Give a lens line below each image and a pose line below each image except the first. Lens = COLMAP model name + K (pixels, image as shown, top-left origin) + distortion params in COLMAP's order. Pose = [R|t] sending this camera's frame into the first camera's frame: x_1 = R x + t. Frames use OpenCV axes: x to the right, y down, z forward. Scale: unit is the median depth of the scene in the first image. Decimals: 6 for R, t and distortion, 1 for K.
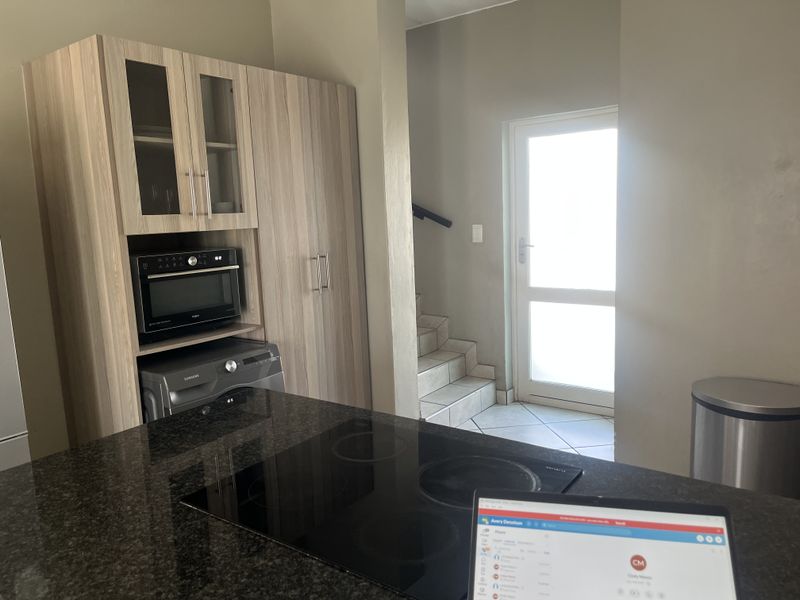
lens RADIAL K [[598.2, 0, 399.2], [0, 598.2, 302.9], [0, 0, 1]] dist [0.044510, -0.085937]
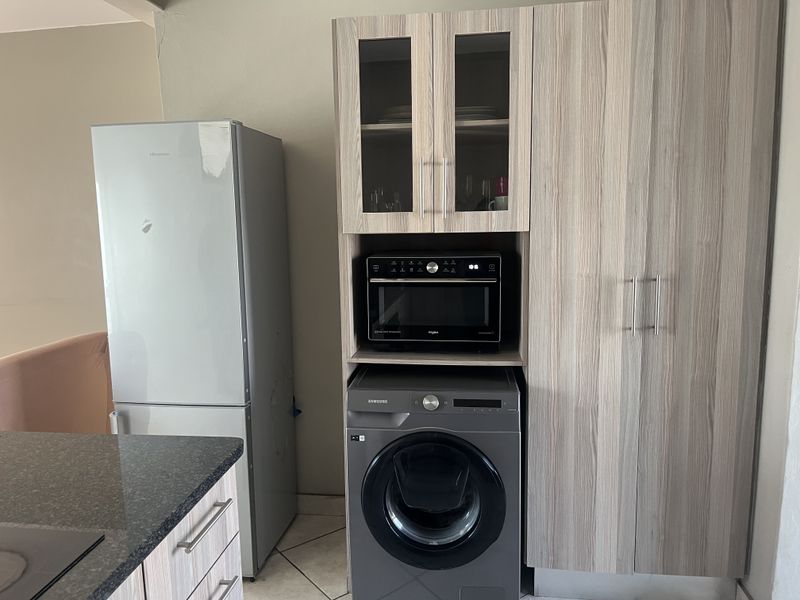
lens RADIAL K [[598.2, 0, 399.2], [0, 598.2, 302.9], [0, 0, 1]] dist [0.044510, -0.085937]
pose [[0.471937, 0.151902, -0.868447, 0.370813], [-0.135765, 0.985817, 0.098653, -0.098191], [0.871116, 0.071347, 0.485867, 0.563064]]
